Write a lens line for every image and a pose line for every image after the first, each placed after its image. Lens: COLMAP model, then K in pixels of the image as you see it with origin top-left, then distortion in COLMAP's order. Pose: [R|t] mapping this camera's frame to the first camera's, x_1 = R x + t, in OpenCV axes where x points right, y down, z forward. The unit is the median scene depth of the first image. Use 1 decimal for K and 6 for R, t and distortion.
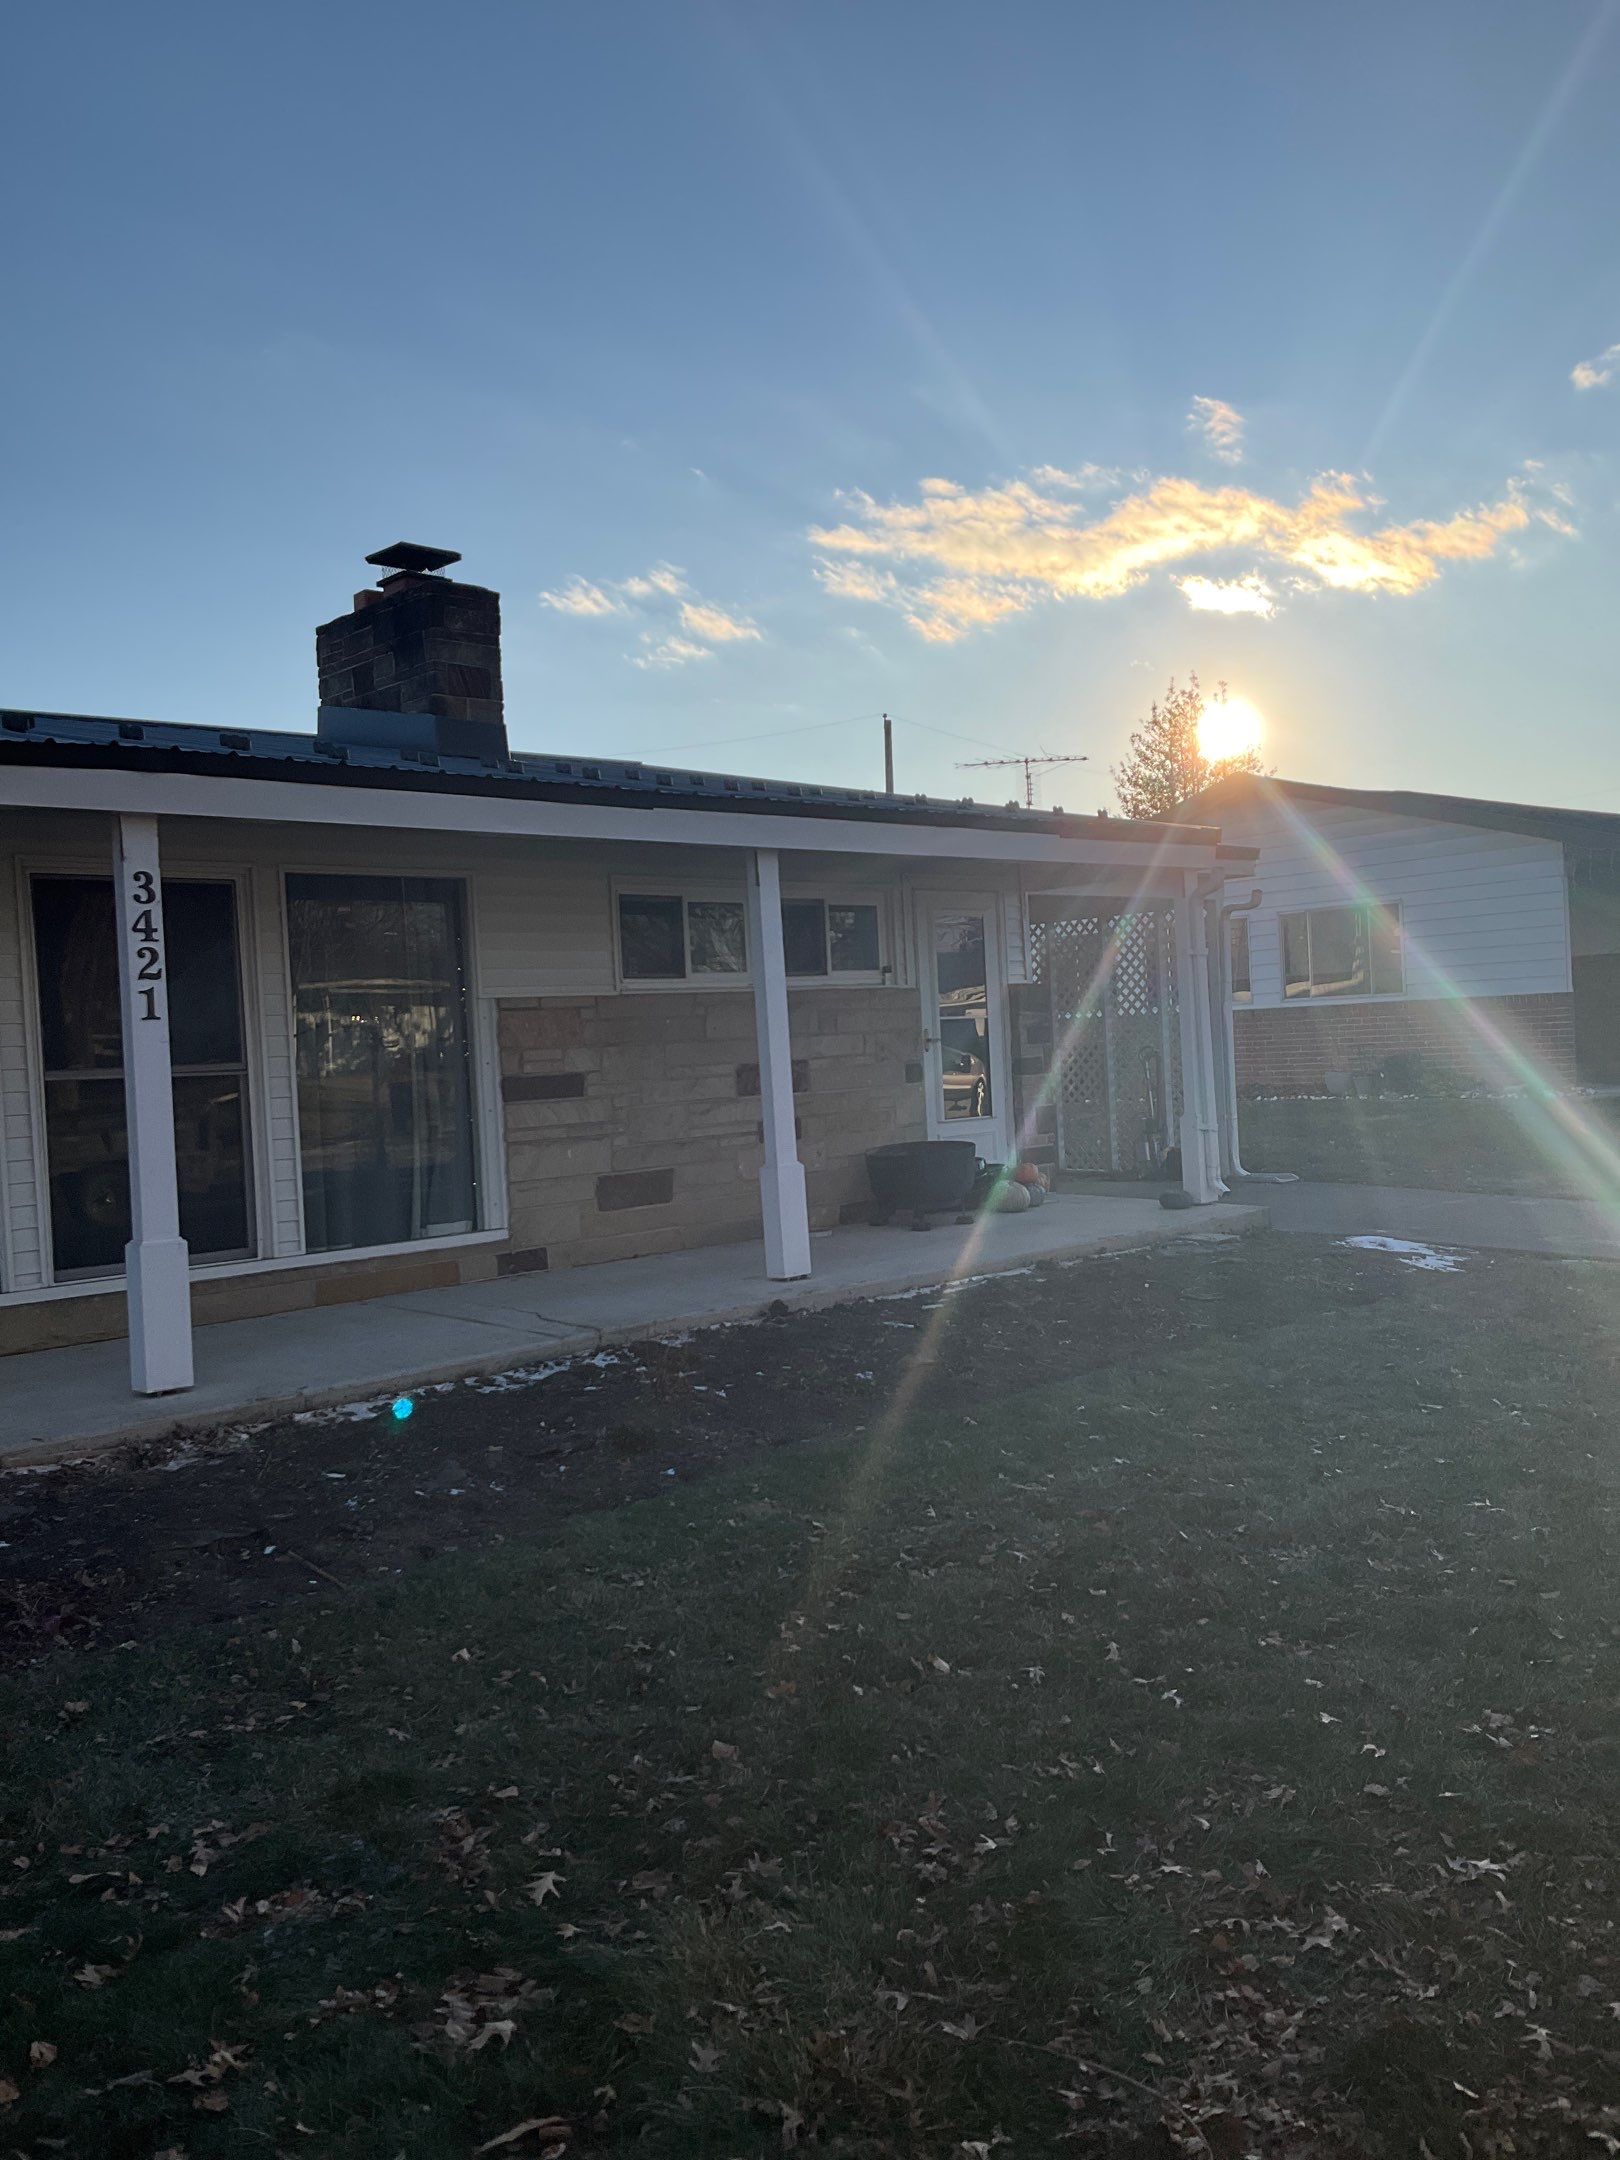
lens RADIAL K [[1677.3, 0, 808.9], [0, 1677.3, 1119.6], [0, 0, 1]] dist [0.006581, 0.000297]
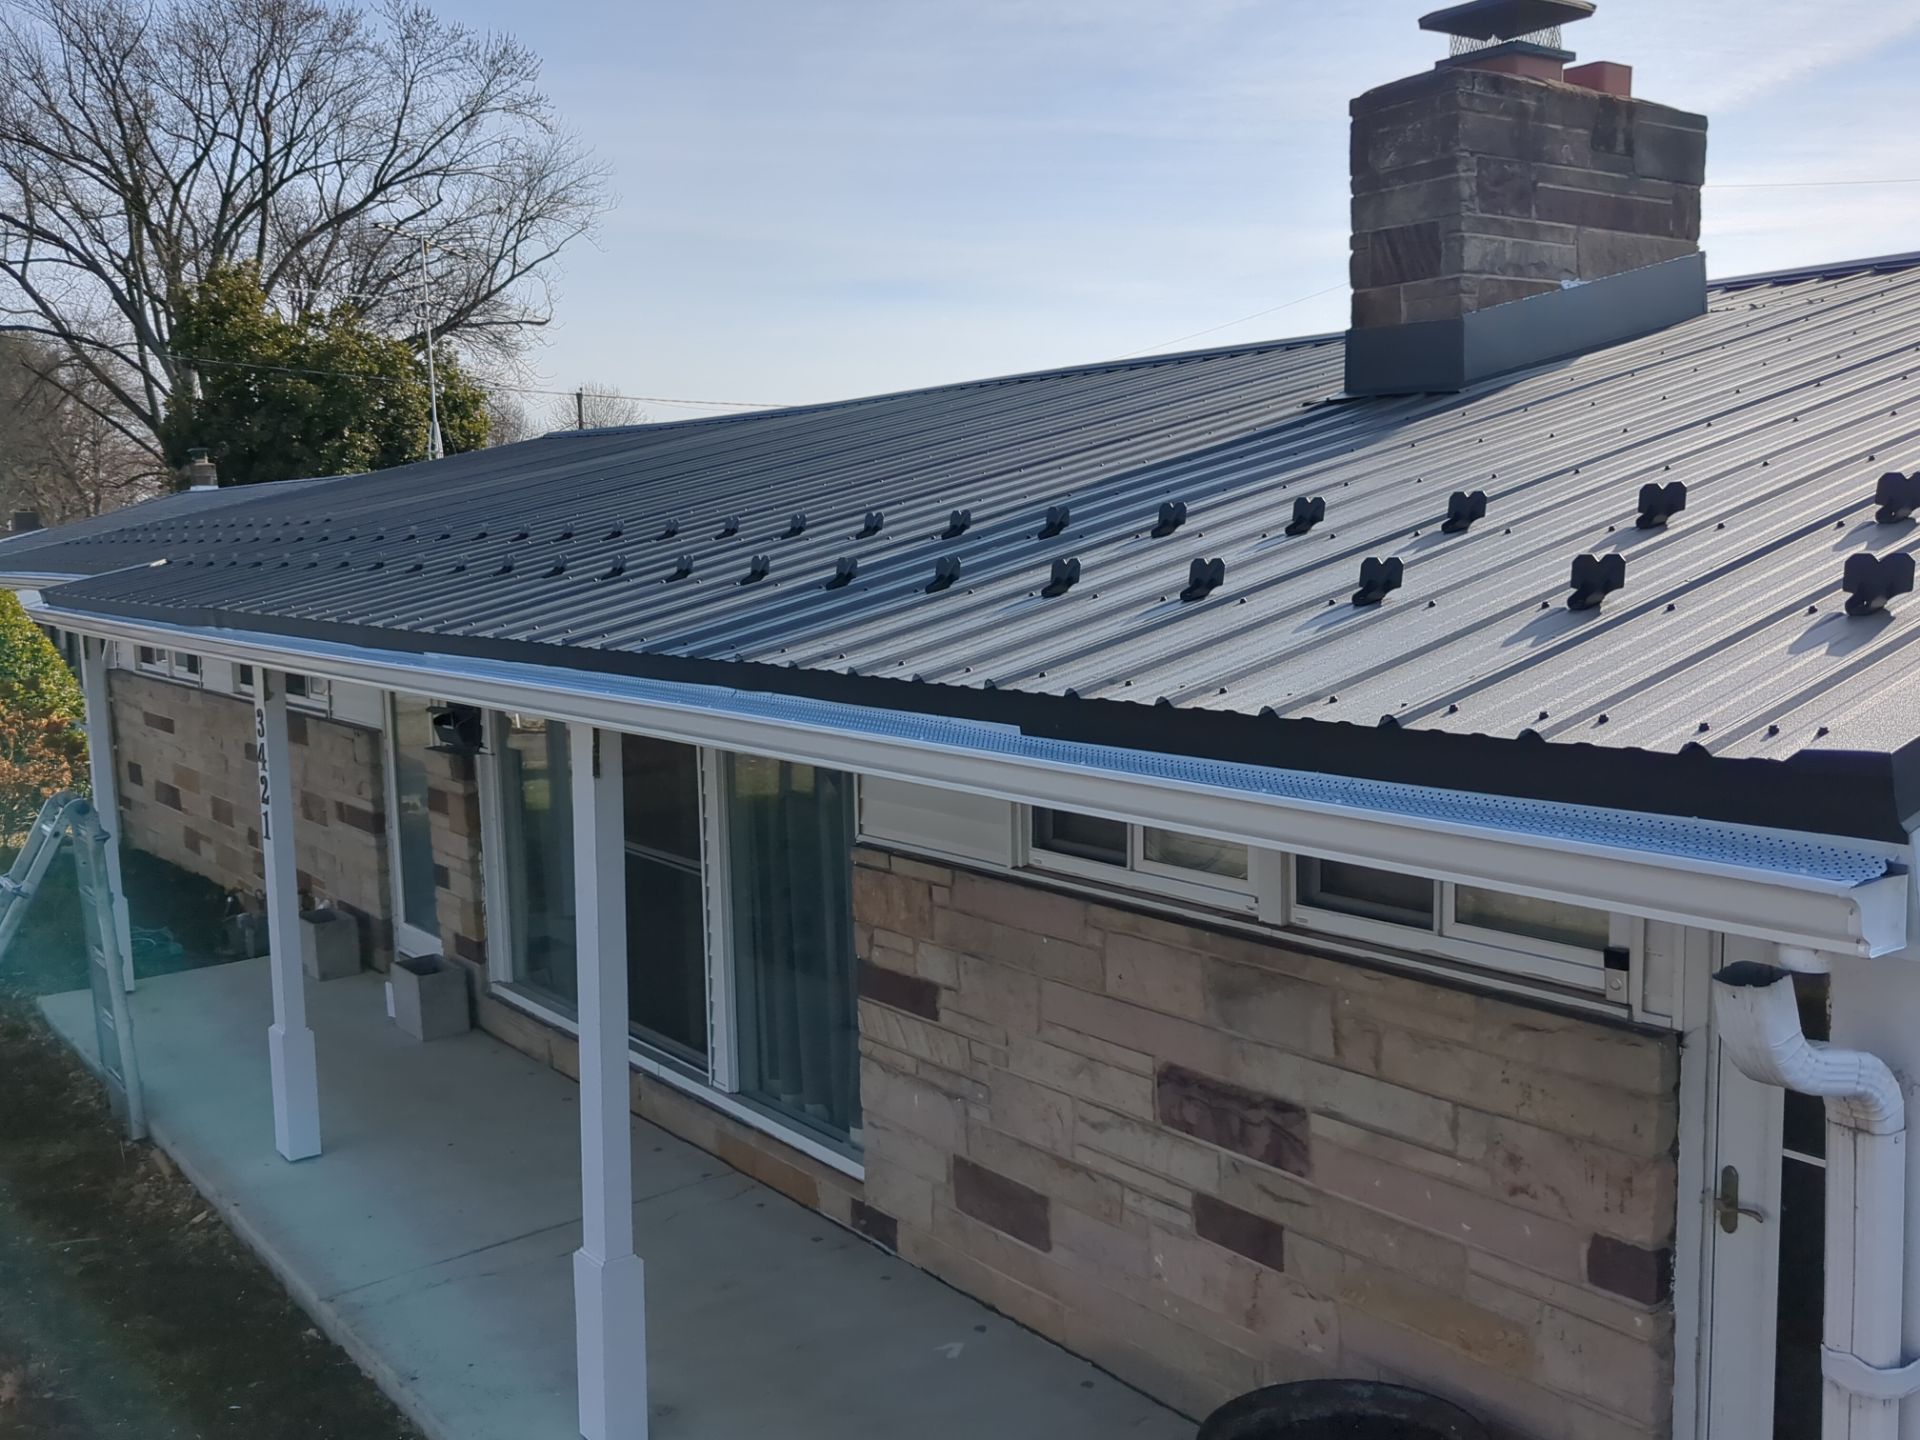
lens RADIAL K [[1773.3, 0, 968.8], [0, 1773.3, 709.8], [0, 0, 1]] dist [0.000996, 0.004630]
pose [[-0.108723, 0.154604, -0.981976, 0.481532], [-0.022085, 0.987212, 0.157874, -0.226637], [0.993827, 0.038851, -0.103918, 1.043159]]
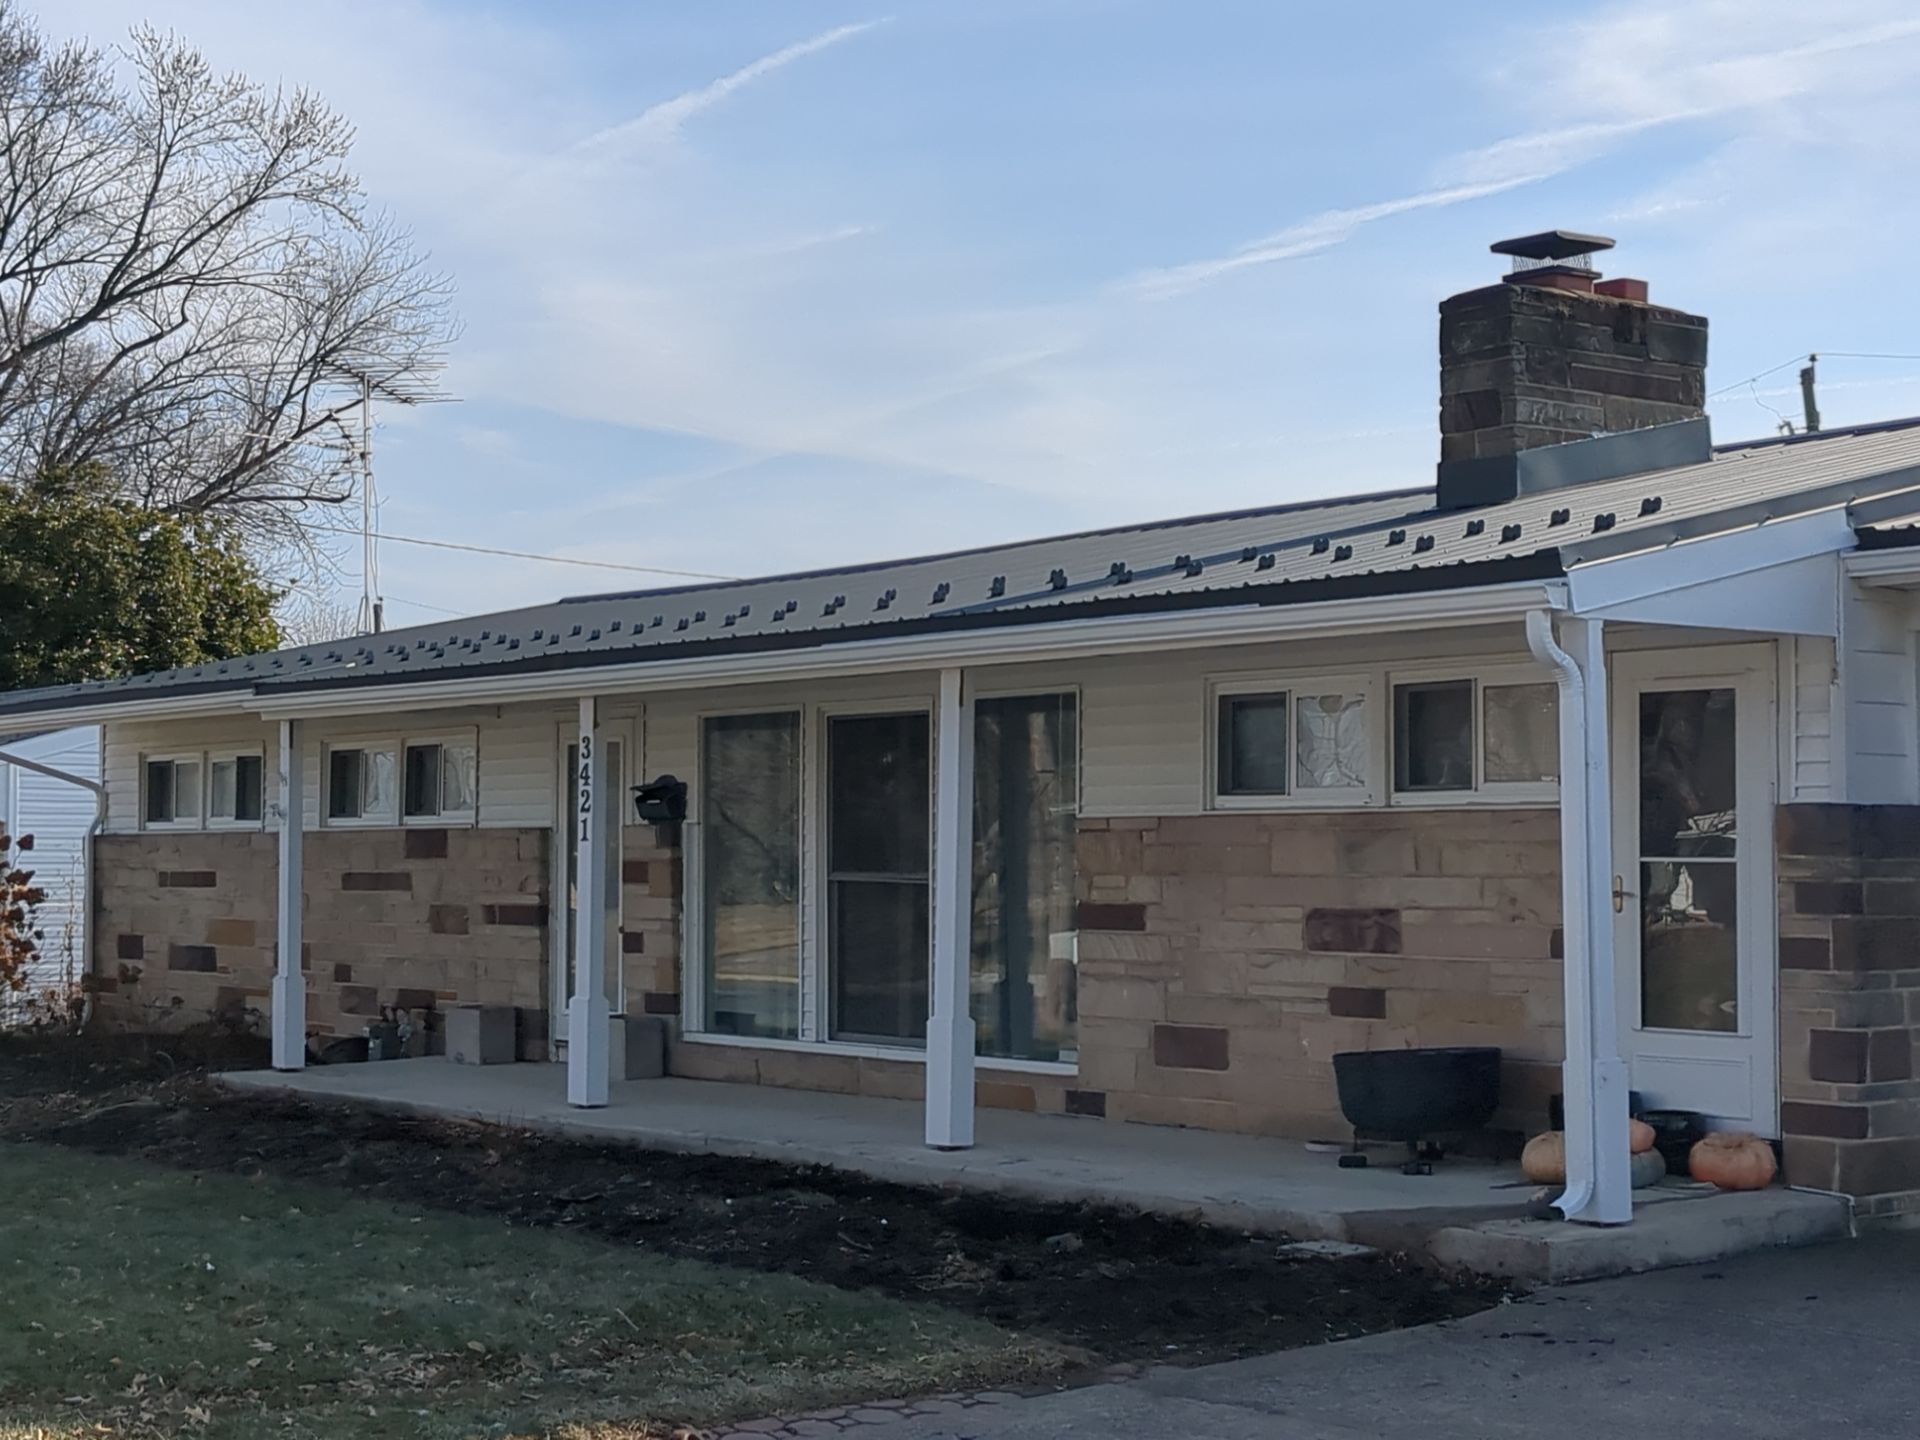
lens RADIAL K [[3020.0, 0, 960.0], [0, 3020.0, 720.0], [0, 0, 1]] dist [0.047144, -0.102683]
pose [[-0.089940, -0.000807, -0.995947, 1.410589], [-0.048674, 0.998808, 0.003587, -0.121653], [0.994757, 0.048799, -0.089872, 1.009396]]
